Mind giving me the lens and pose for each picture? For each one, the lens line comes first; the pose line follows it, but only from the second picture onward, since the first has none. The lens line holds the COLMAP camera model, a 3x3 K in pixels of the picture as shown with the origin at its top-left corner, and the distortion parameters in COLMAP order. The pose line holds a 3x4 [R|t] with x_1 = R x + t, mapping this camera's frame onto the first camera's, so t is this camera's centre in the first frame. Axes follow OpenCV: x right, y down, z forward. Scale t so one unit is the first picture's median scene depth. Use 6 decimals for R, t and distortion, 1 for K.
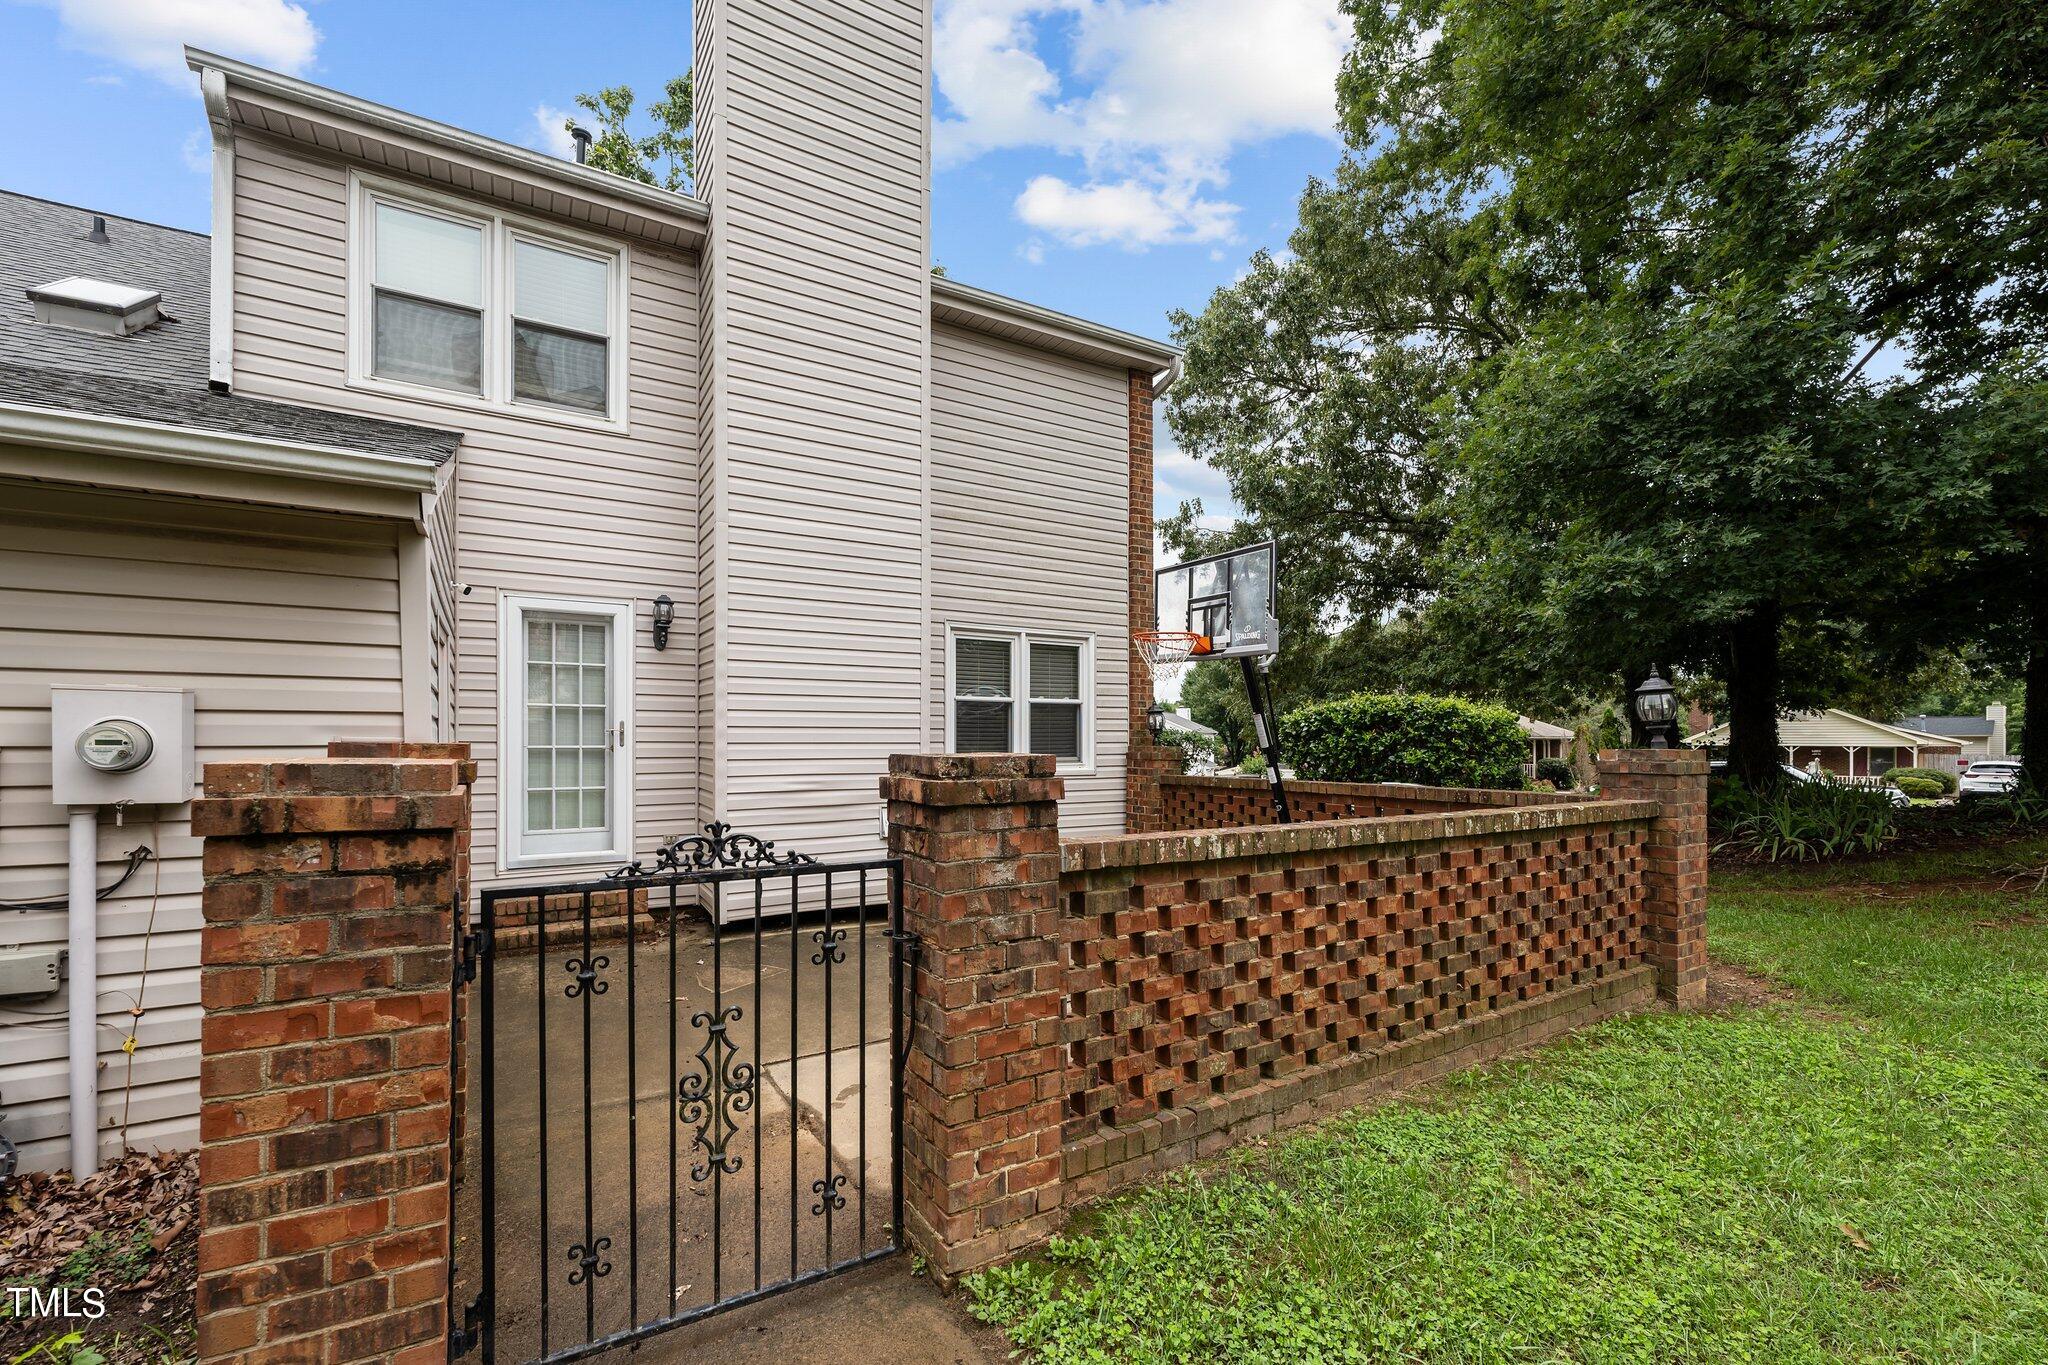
lens RADIAL K [[841.4, 0, 1015.8], [0, 841.4, 767.0], [0, 0, 1]] dist [0.003969, -0.000075]
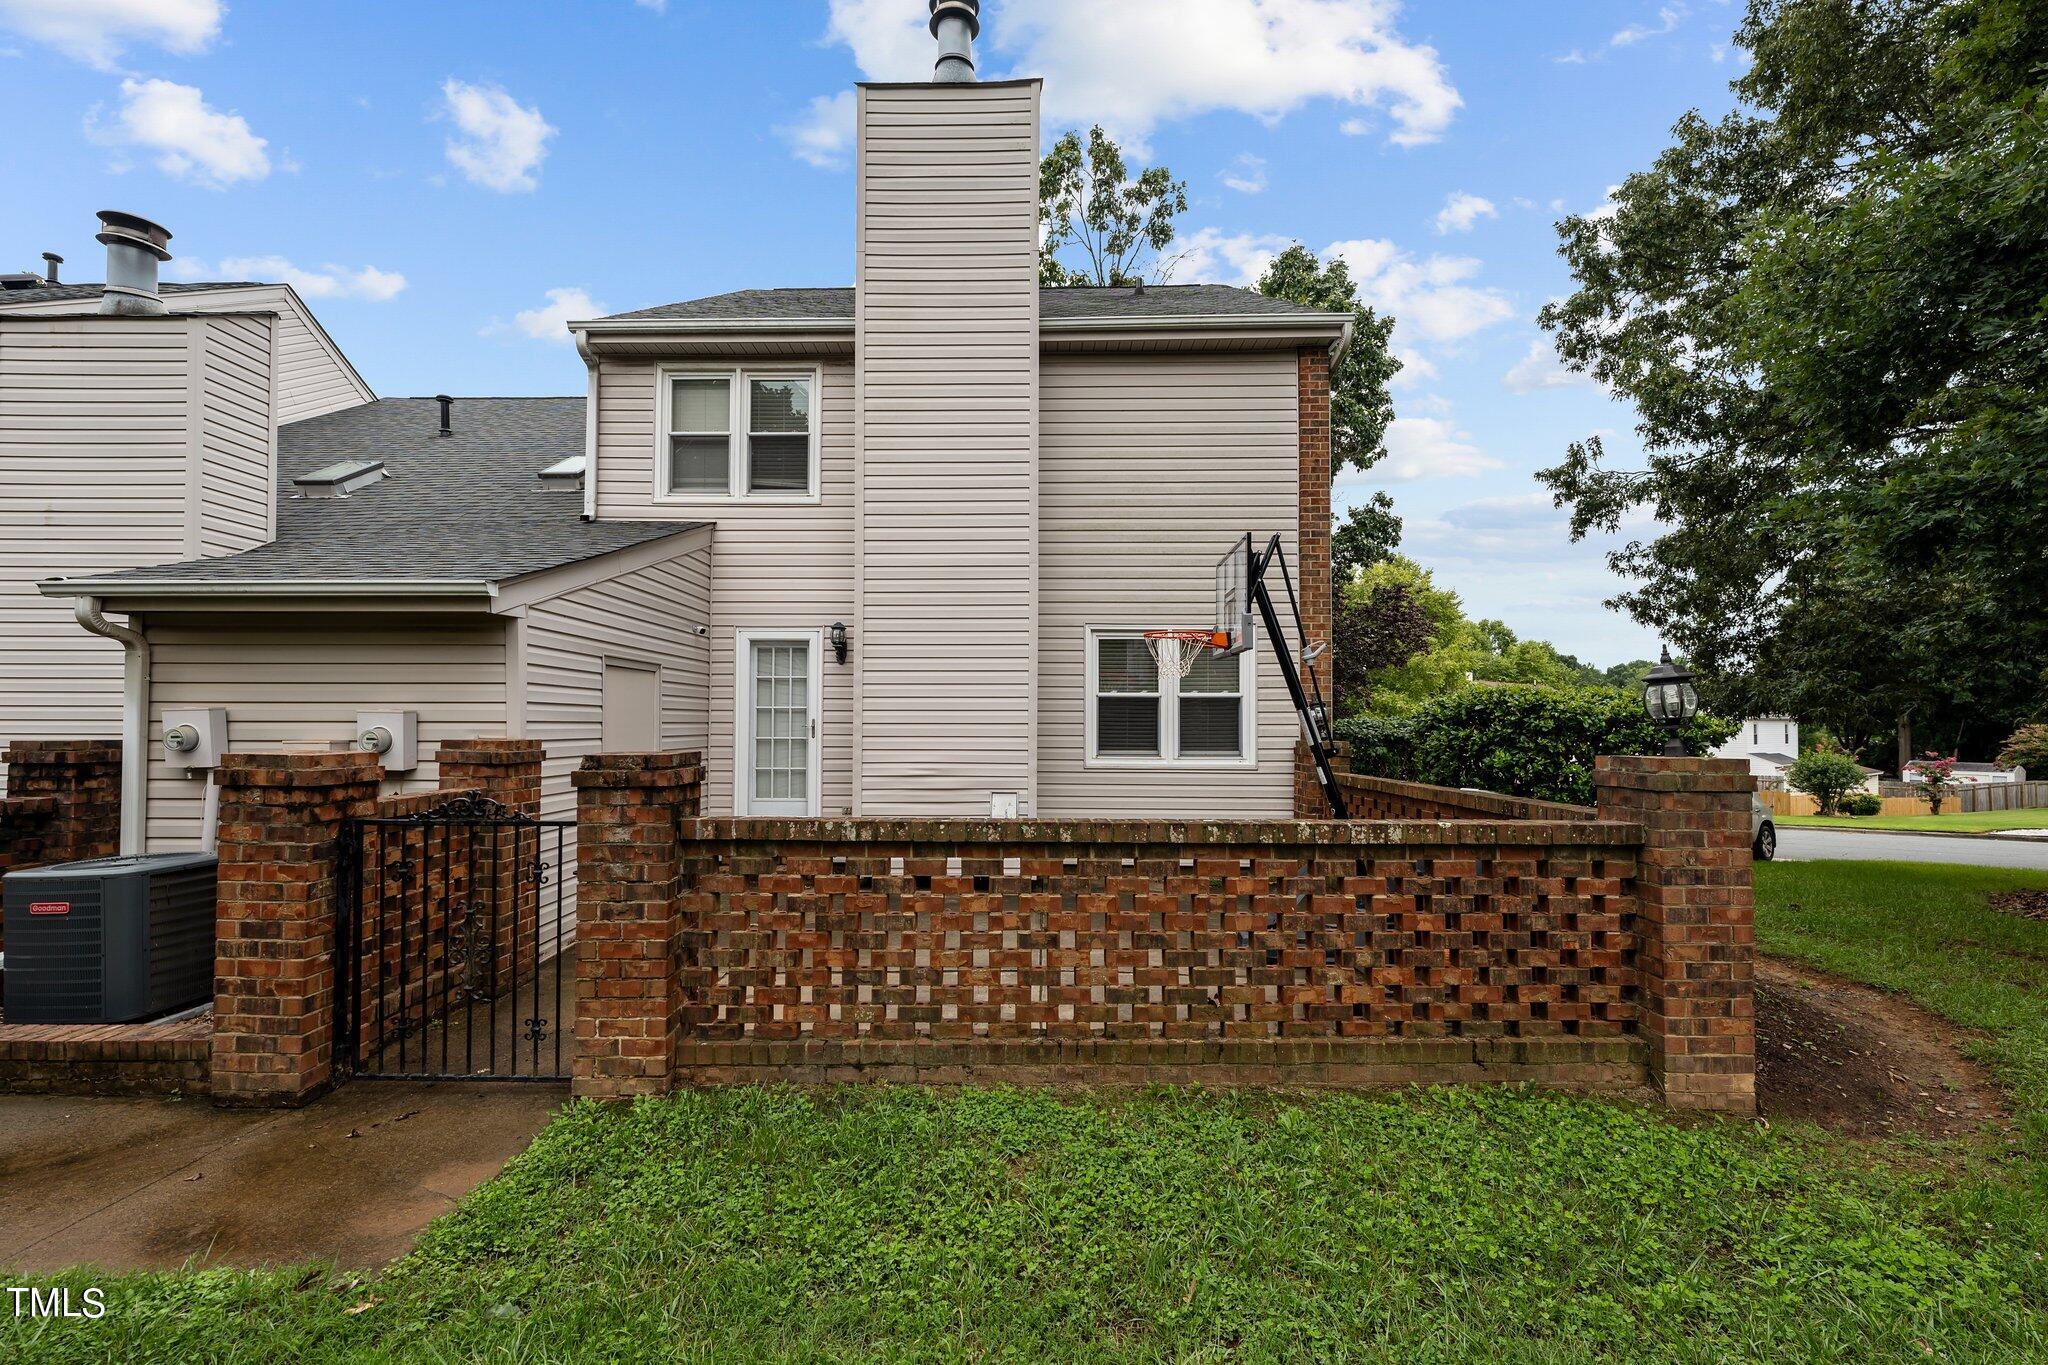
lens RADIAL K [[841.4, 0, 1024.9], [0, 841.4, 735.6], [0, 0, 1]] dist [0.003969, -0.000075]
pose [[0.856481, 0.008114, -0.516114, 0.505219], [-0.018525, 0.999715, -0.015025, -0.014126], [0.515845, 0.022429, 0.856388, 0.037487]]
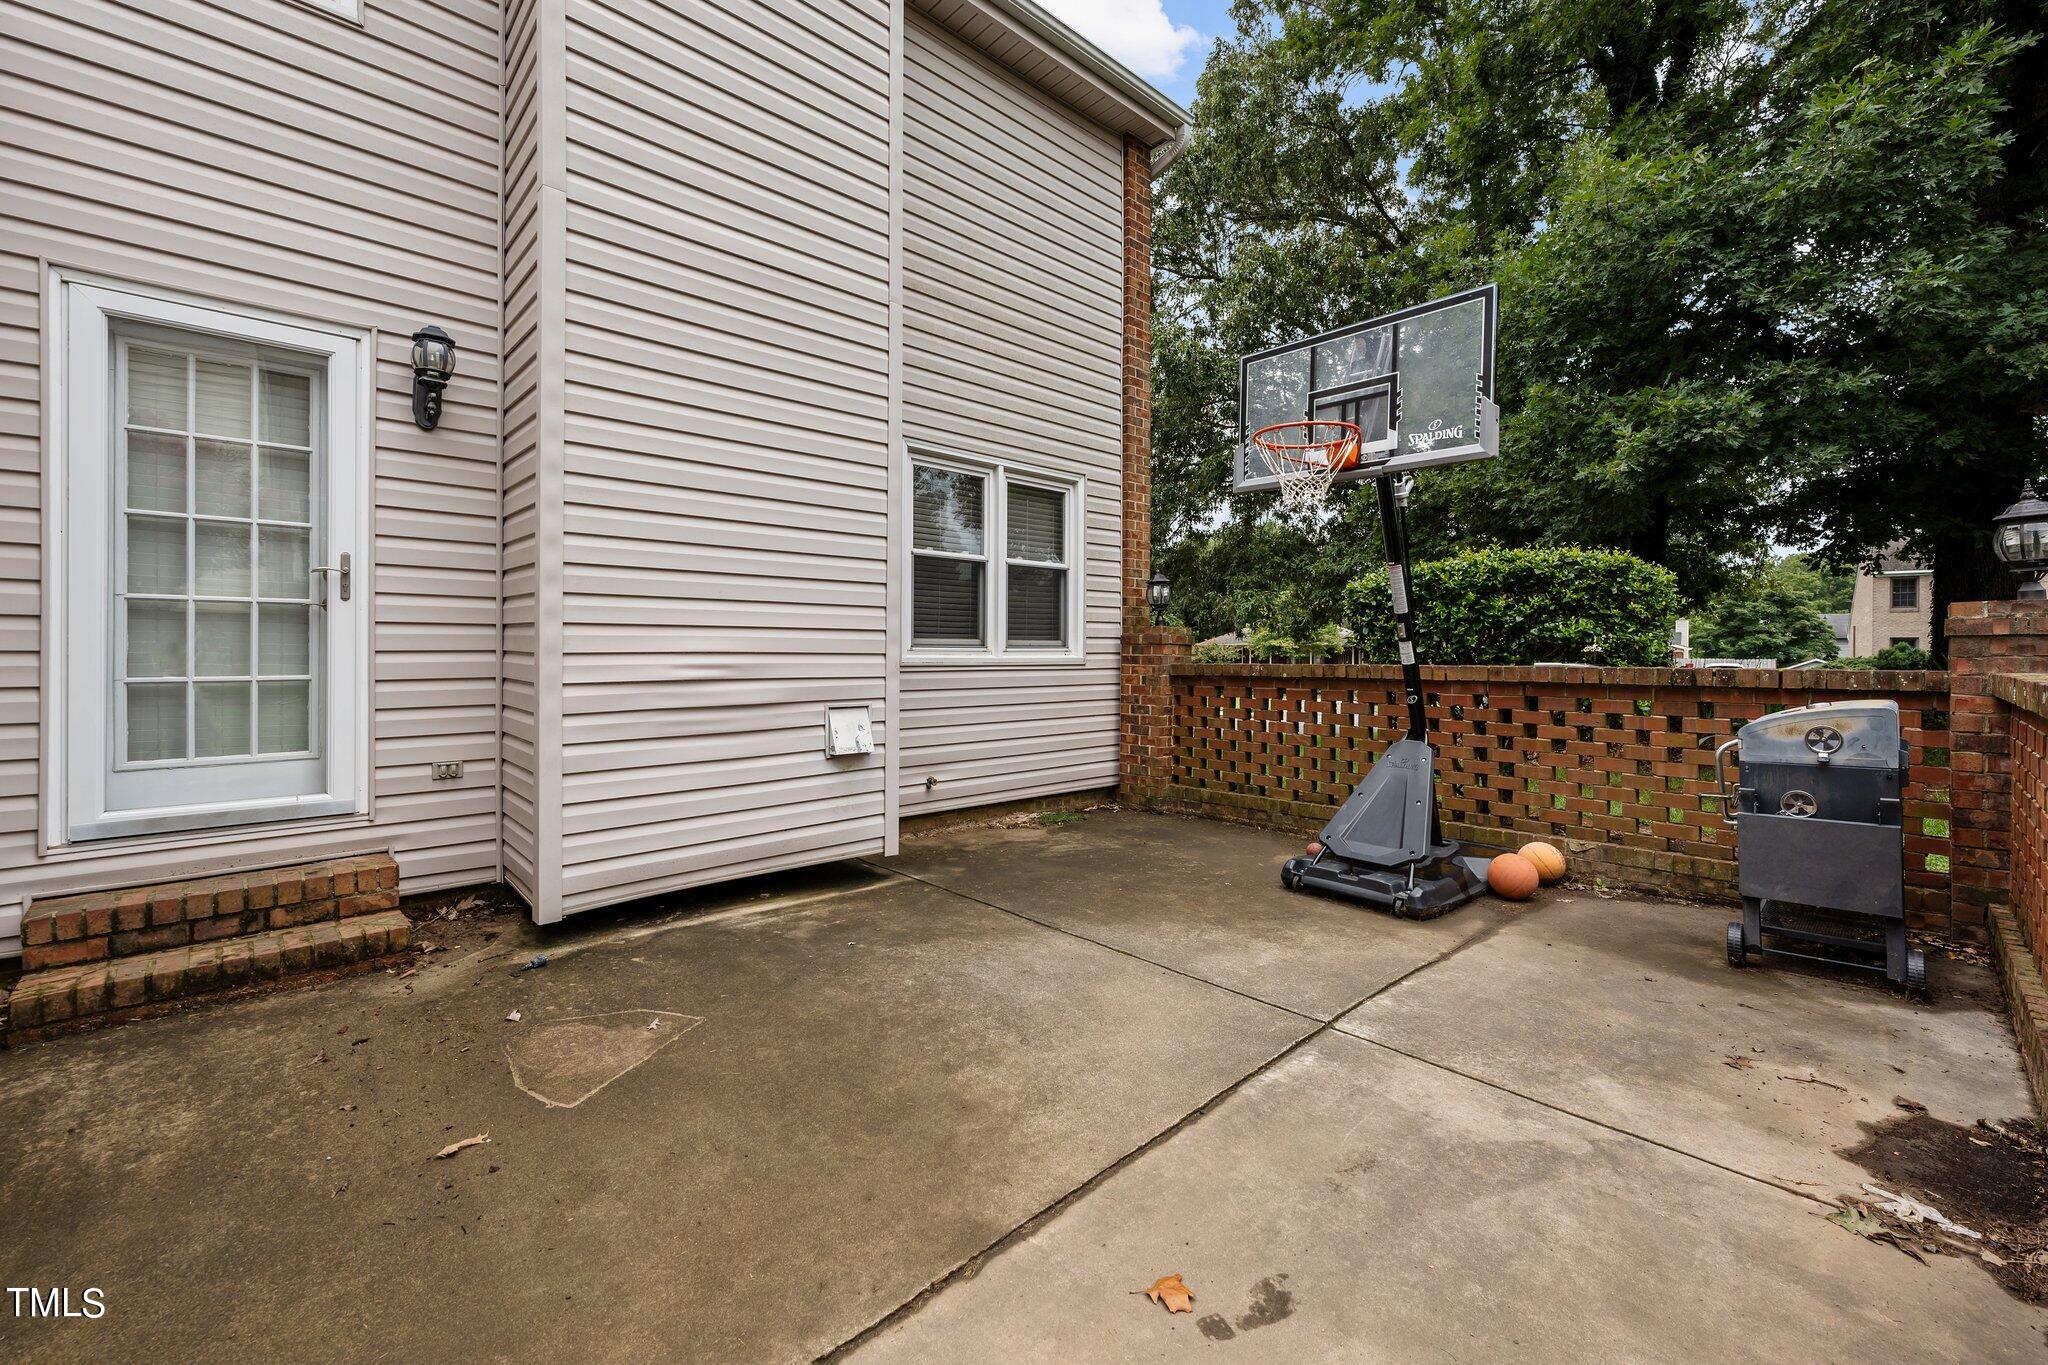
lens RADIAL K [[841.4, 0, 1034.7], [0, 841.4, 664.8], [0, 0, 1]] dist [0.003969, -0.000075]
pose [[0.975883, -0.003603, 0.218265, -0.156448], [0.006943, 0.999870, -0.014536, 0.027883], [-0.218184, 0.015700, 0.975781, 0.380801]]
